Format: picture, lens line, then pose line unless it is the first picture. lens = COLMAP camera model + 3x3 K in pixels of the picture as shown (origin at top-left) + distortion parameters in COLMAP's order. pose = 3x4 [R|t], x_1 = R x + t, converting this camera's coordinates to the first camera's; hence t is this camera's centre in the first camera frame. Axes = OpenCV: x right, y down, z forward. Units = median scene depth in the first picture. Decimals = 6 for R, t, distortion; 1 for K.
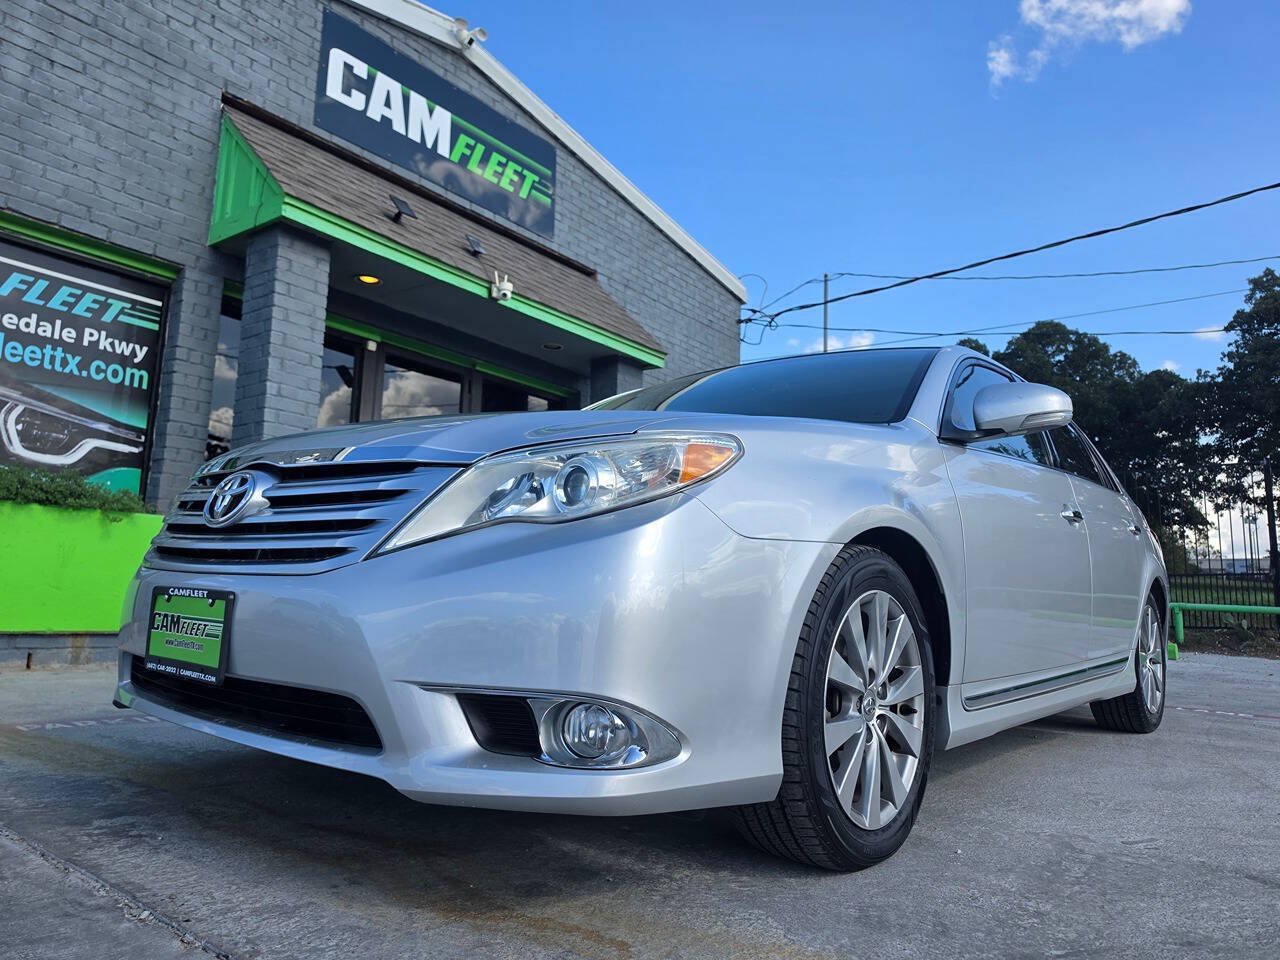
lens RADIAL K [[897.3, 0, 631.6], [0, 897.3, 488.5], [0, 0, 1]] dist [0.001683, -0.006616]
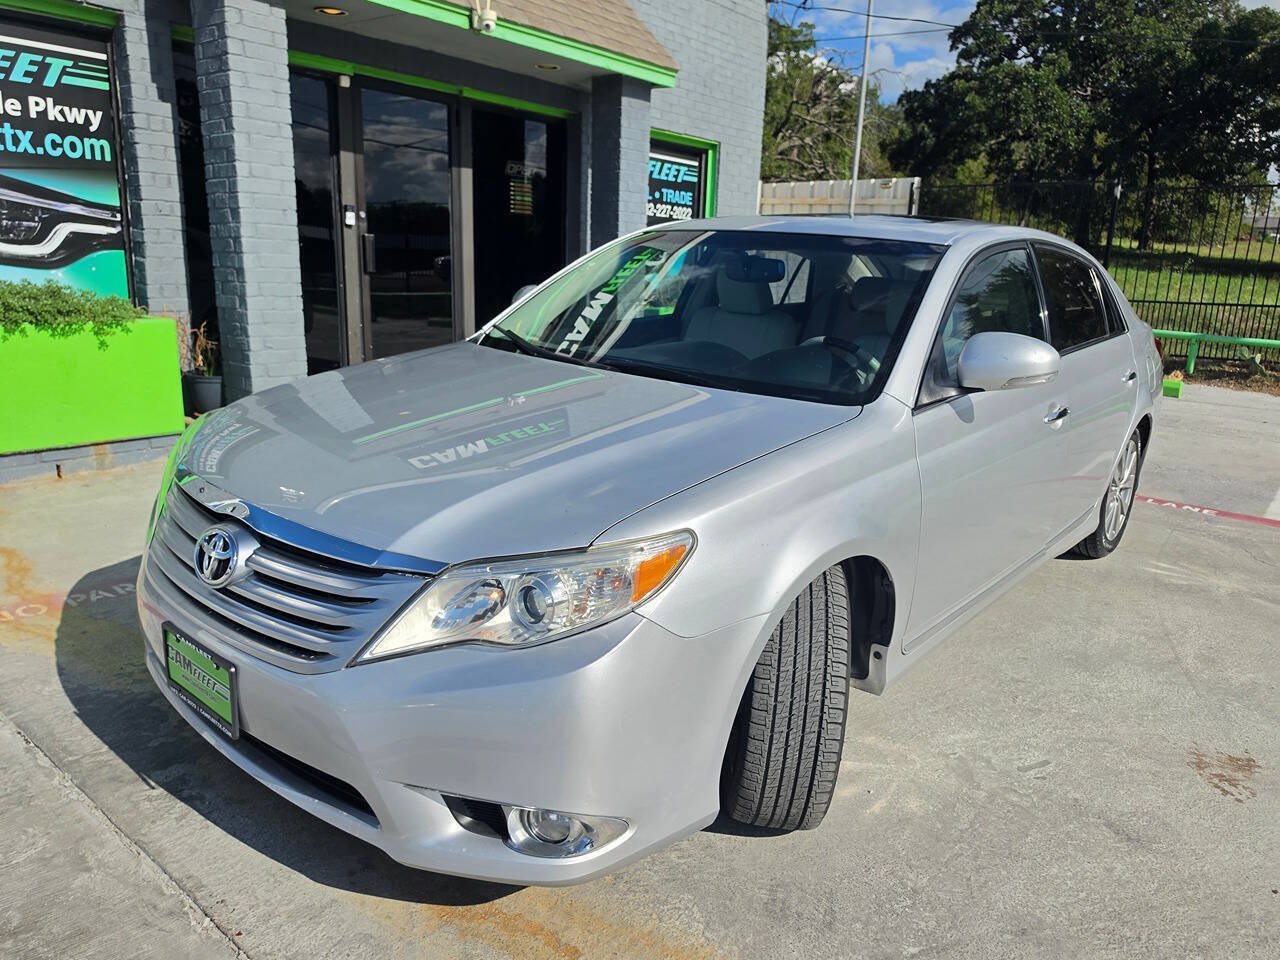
lens RADIAL K [[897.3, 0, 627.1], [0, 897.3, 510.4], [0, 0, 1]] dist [0.001683, -0.006616]
pose [[0.999679, 0.011159, -0.022759, 0.022999], [-0.001310, 0.919424, 0.393264, -0.151390], [0.025314, -0.393108, 0.919144, 0.015126]]
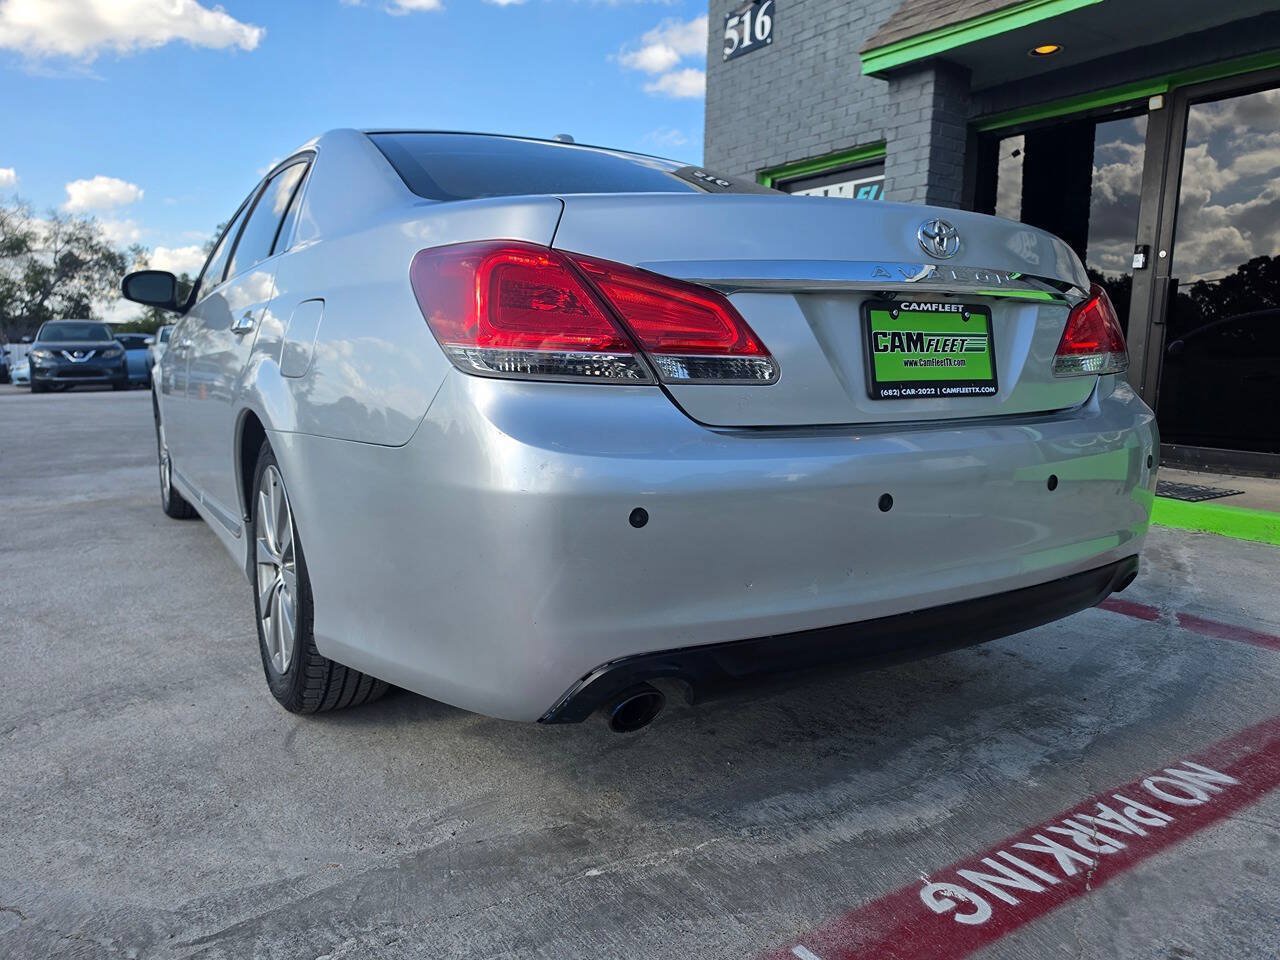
lens RADIAL K [[897.3, 0, 638.3], [0, 897.3, 480.4], [0, 0, 1]] dist [0.001683, -0.006616]
pose [[-0.311825, 0.083544, -0.946460, 0.754333], [0.083695, 0.994670, 0.060225, 0.096470], [0.946446, -0.060434, -0.317155, 1.033649]]
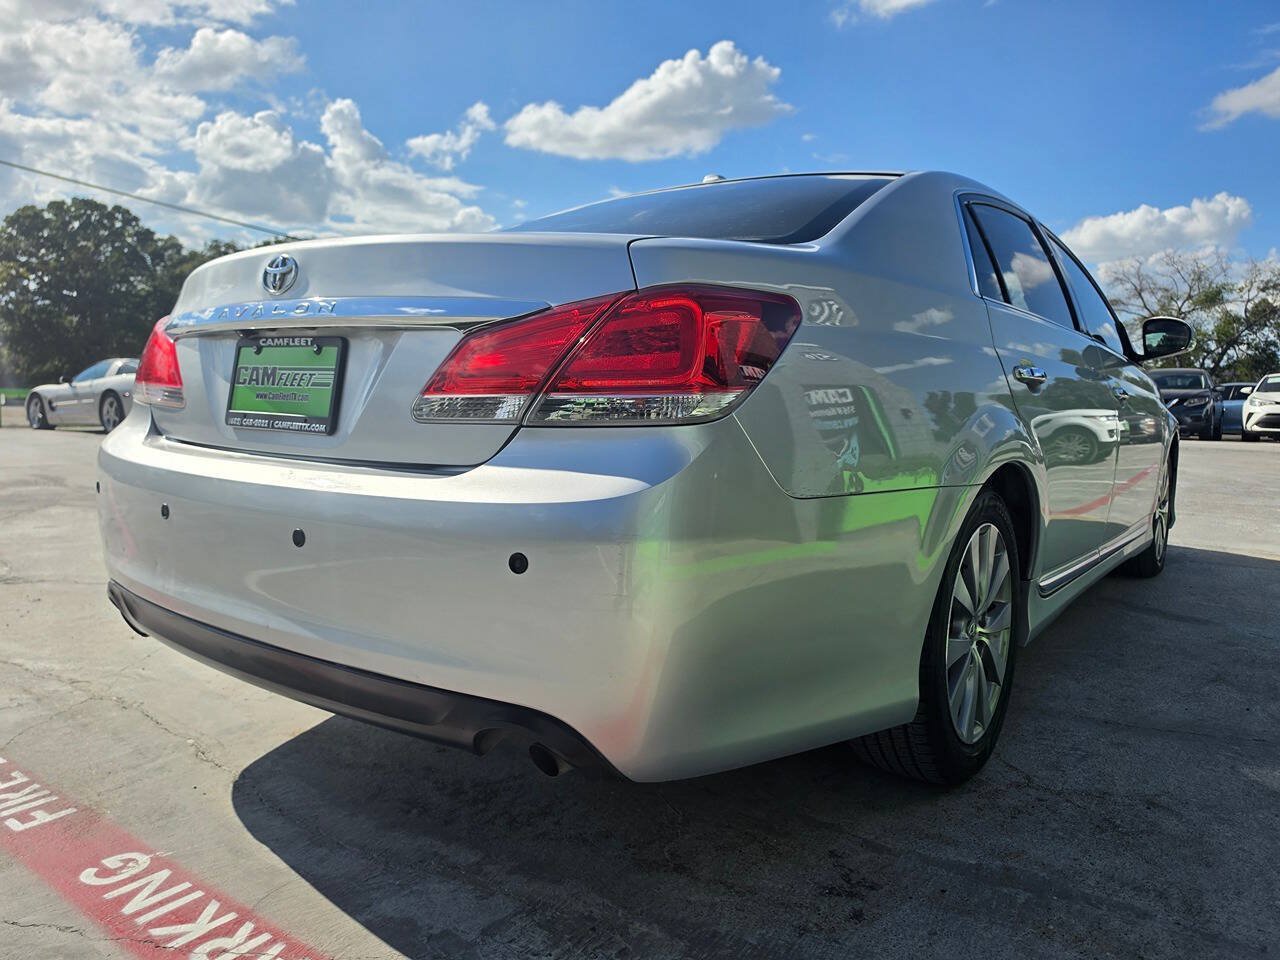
lens RADIAL K [[897.3, 0, 638.9], [0, 897.3, 482.6], [0, 0, 1]] dist [0.001683, -0.006616]
pose [[-0.995996, -0.063883, -0.062544, 0.348453], [-0.063707, 0.997957, -0.004809, 0.106004], [0.062724, -0.000805, -0.998031, 1.332331]]
